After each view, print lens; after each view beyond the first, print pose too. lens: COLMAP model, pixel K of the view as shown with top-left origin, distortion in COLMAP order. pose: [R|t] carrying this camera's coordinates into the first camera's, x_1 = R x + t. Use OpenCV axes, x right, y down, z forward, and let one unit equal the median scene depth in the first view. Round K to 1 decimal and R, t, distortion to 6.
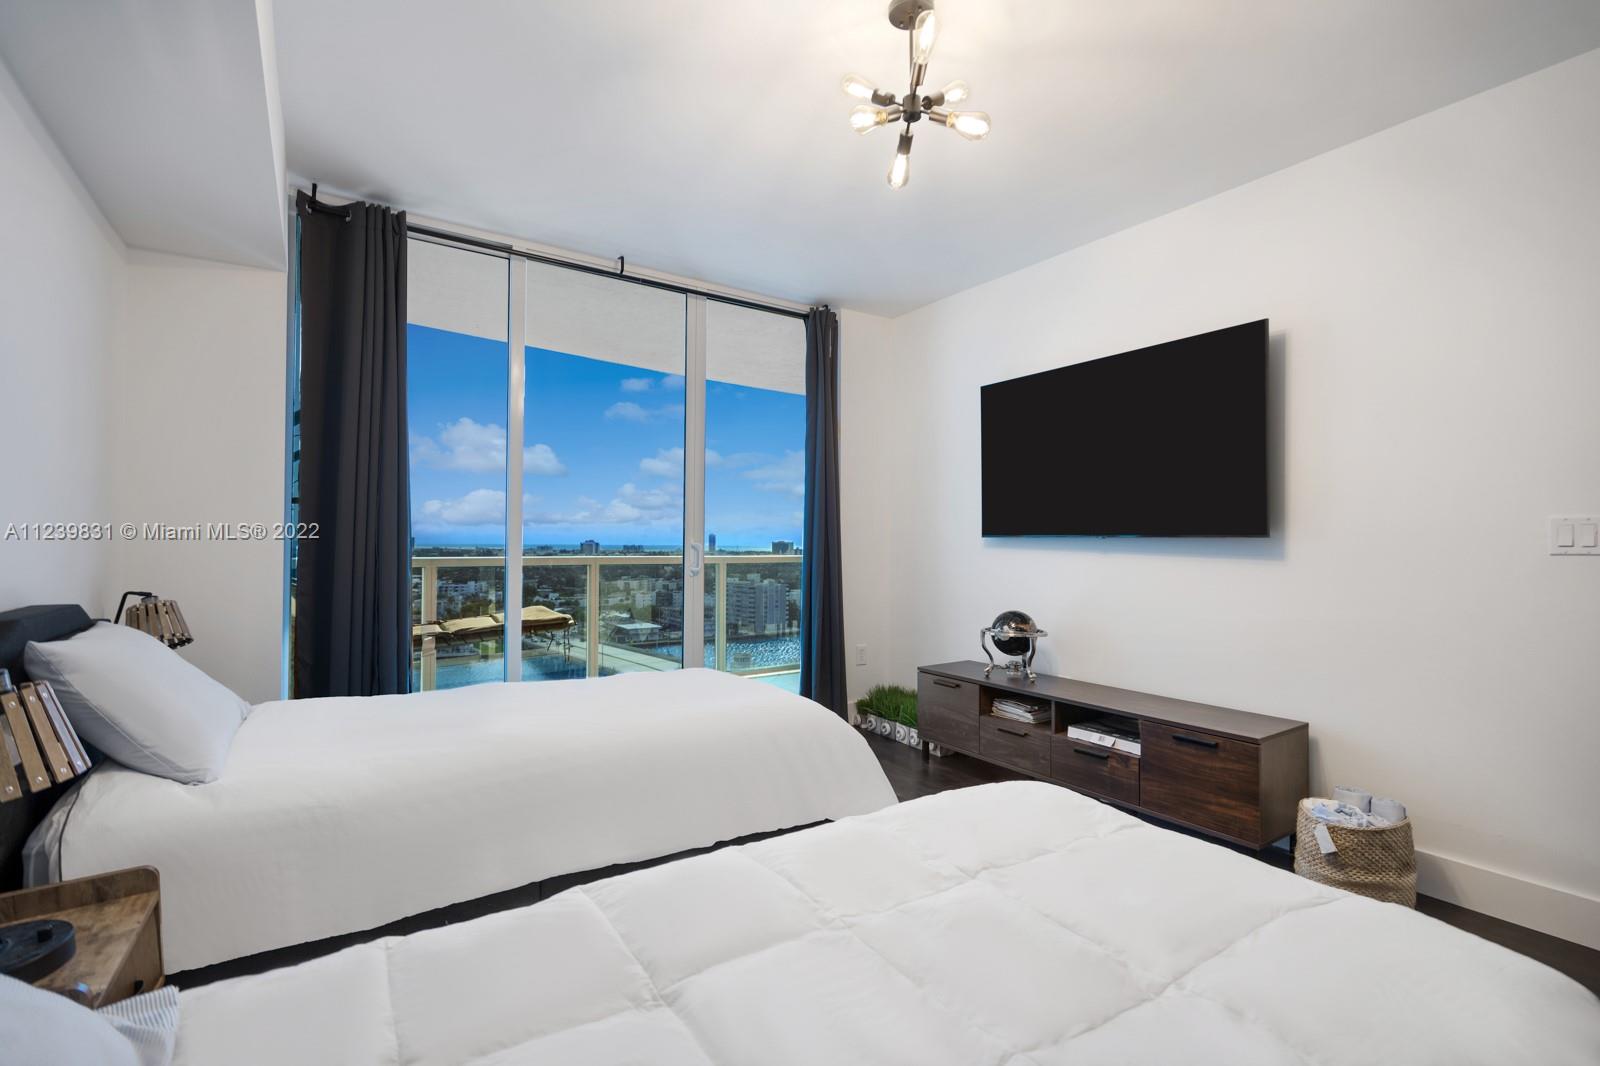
lens RADIAL K [[715.2, 0, 797.7], [0, 715.2, 535.8], [0, 0, 1]] dist [-0.005184, 0.000295]
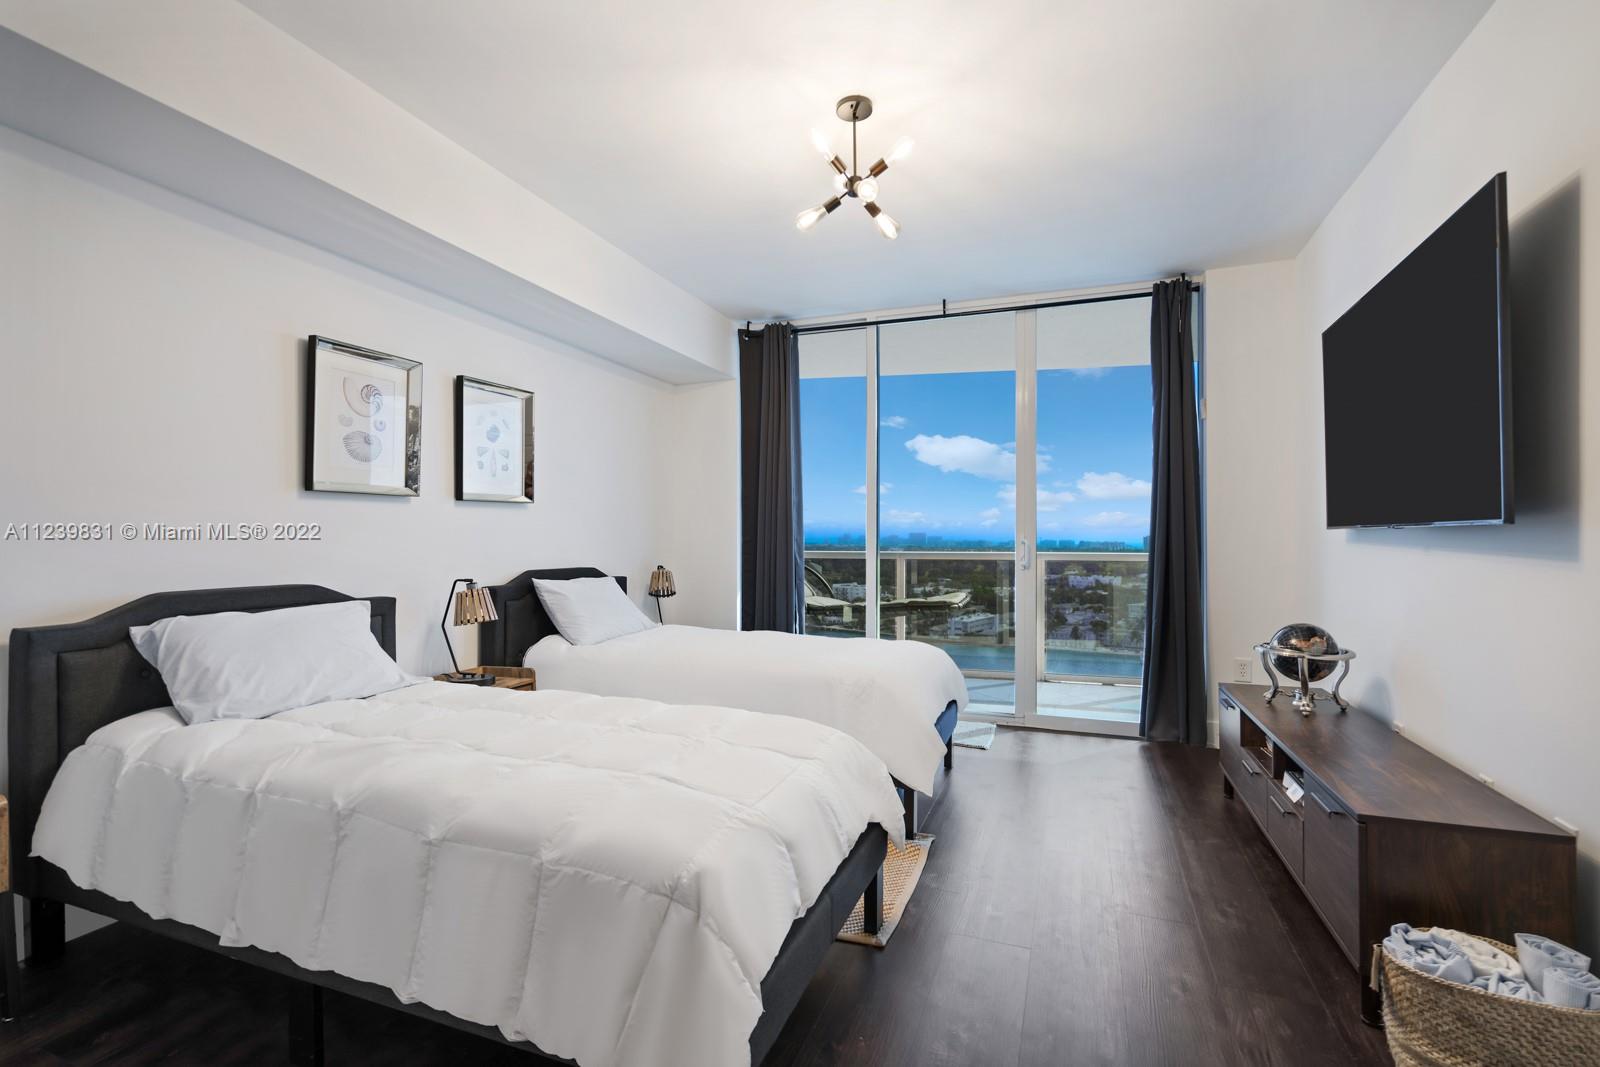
lens RADIAL K [[730.6, 0, 800.0], [0, 730.6, 533.5], [0, 0, 1]] dist [-0.001955, -0.000667]
pose [[0.581744, -0.012954, -0.813269, 0.624585], [0.011462, 0.999904, -0.007728, 0.006434], [0.813291, -0.004826, 0.581837, 0.097489]]
